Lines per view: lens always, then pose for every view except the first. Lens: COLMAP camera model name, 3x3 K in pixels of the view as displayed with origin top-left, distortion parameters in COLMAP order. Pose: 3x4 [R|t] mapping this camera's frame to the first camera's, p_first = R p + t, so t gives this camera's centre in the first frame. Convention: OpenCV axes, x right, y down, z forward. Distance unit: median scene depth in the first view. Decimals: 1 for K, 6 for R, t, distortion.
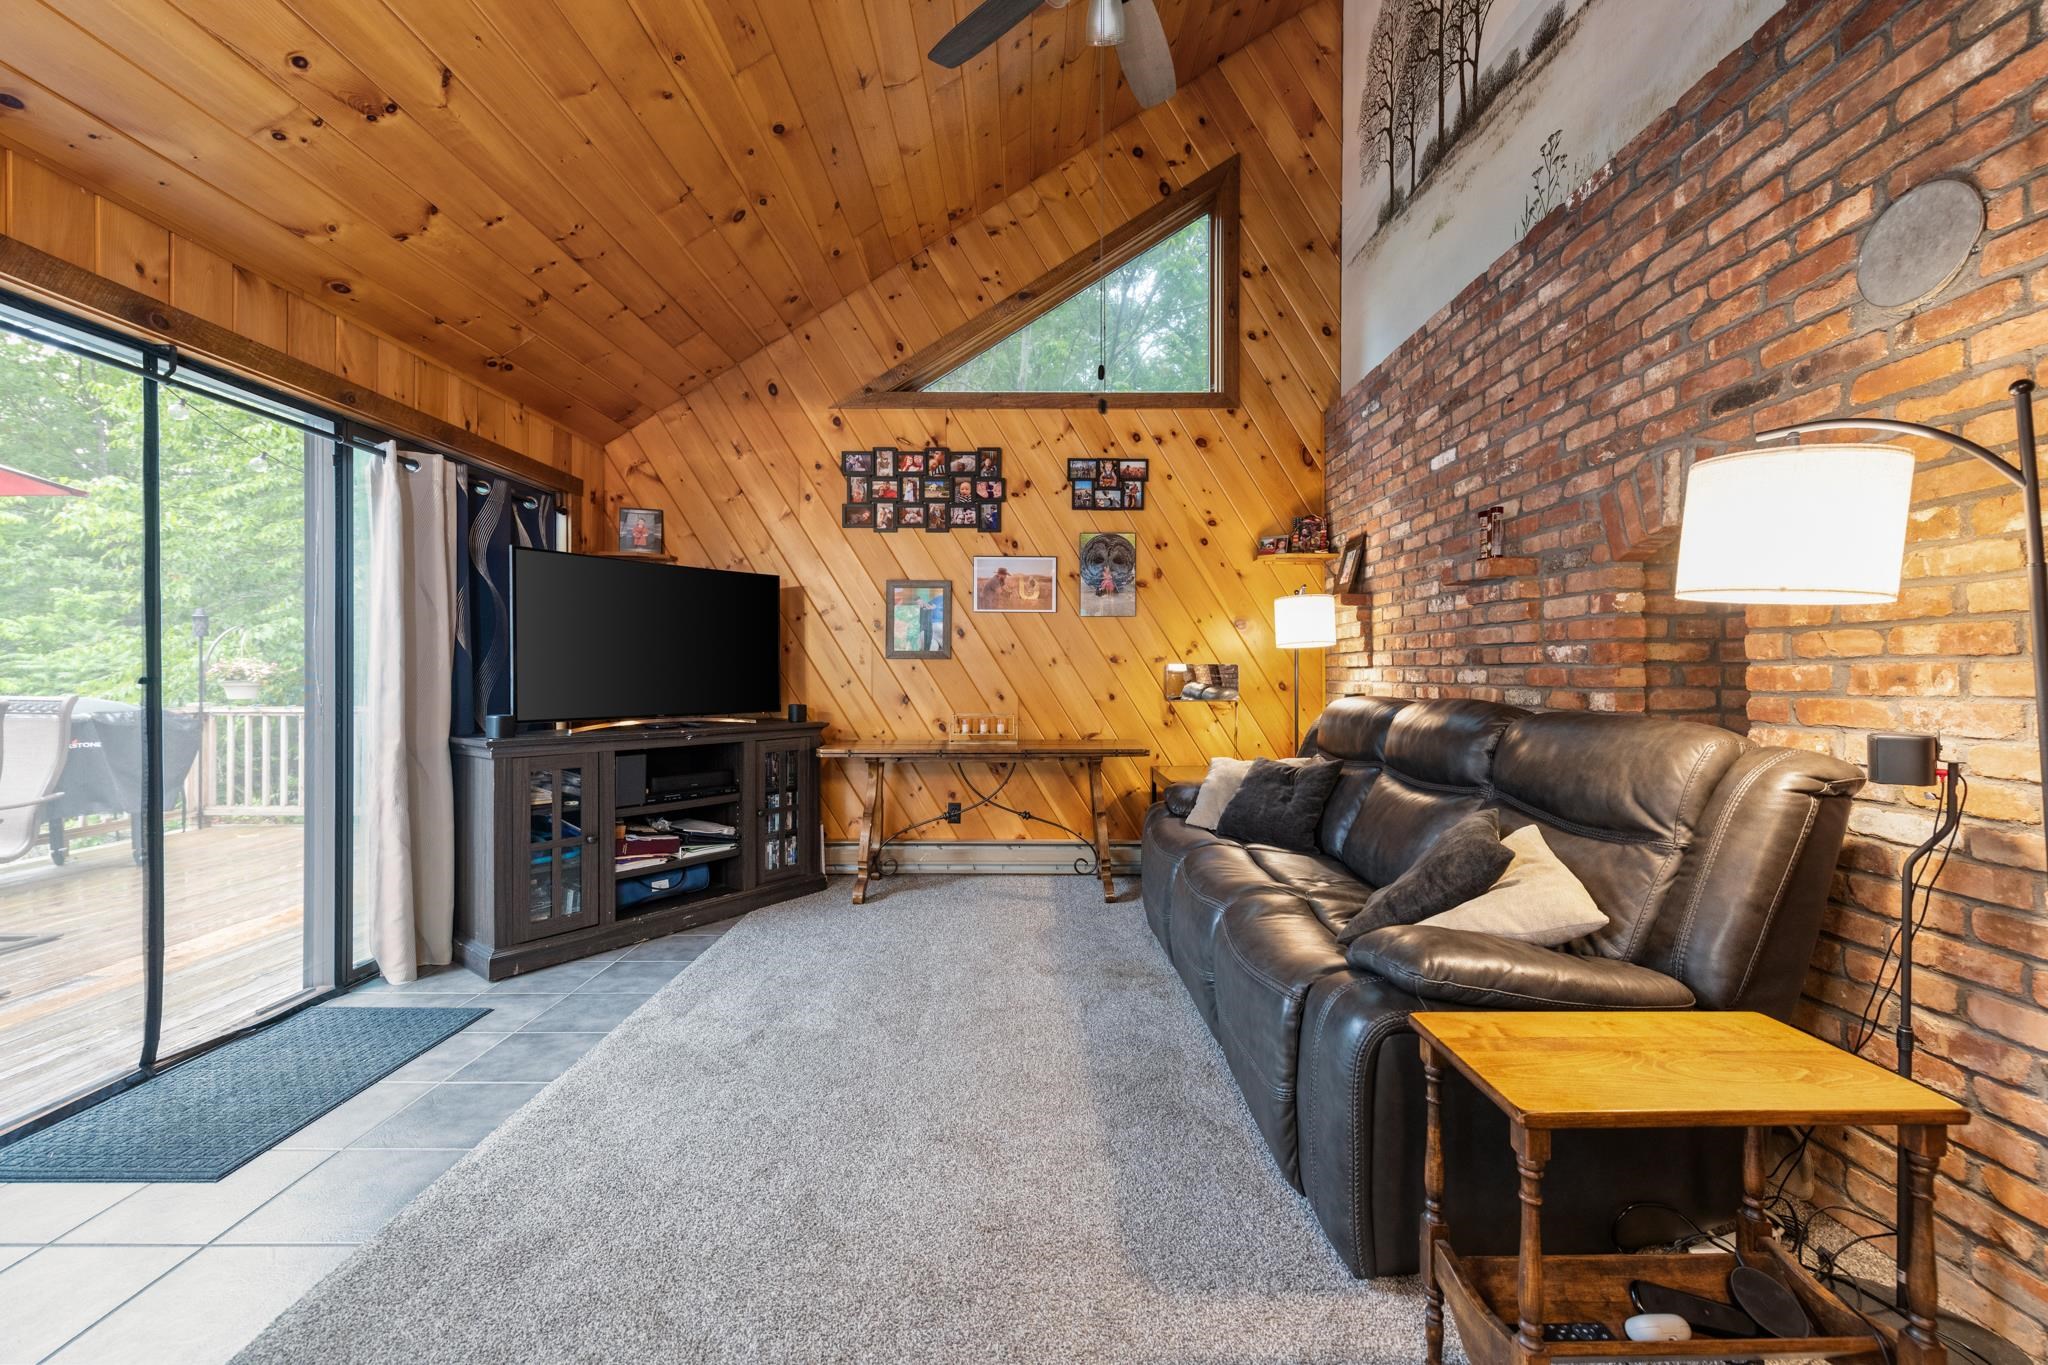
lens RADIAL K [[805.6, 0, 1035.5], [0, 805.6, 673.3], [0, 0, 1]] dist [0.003638, 0.000062]
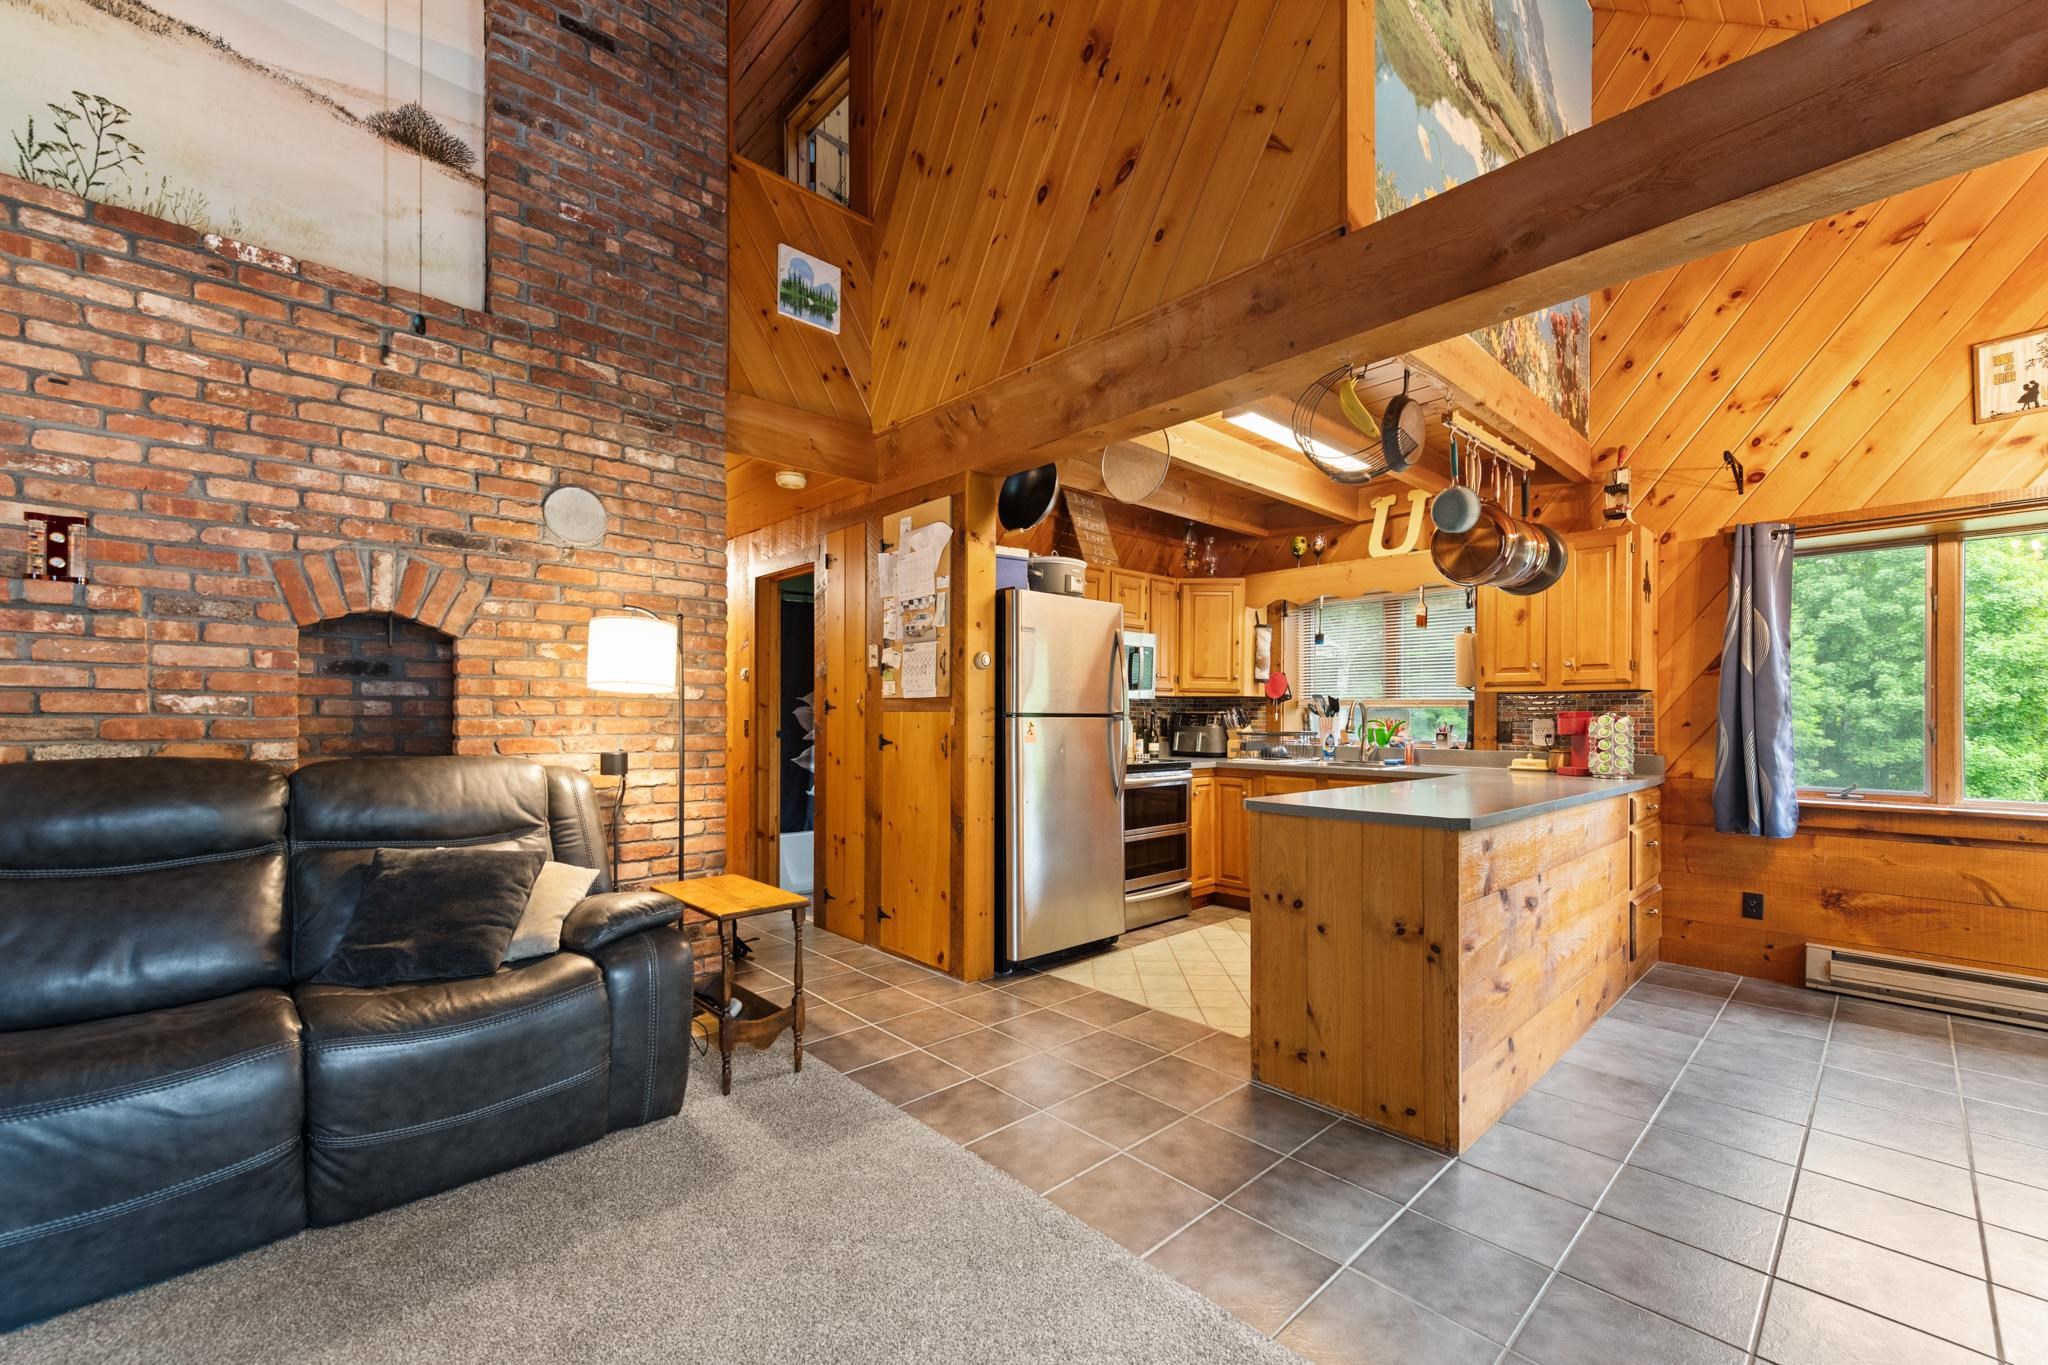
lens RADIAL K [[805.6, 0, 1023.3], [0, 805.6, 704.9], [0, 0, 1]] dist [0.003638, 0.000062]
pose [[-0.671818, 0.002703, 0.740712, -0.928167], [-0.008338, 0.999902, -0.011212, -0.027202], [-0.740670, -0.013708, -0.671730, 1.196325]]
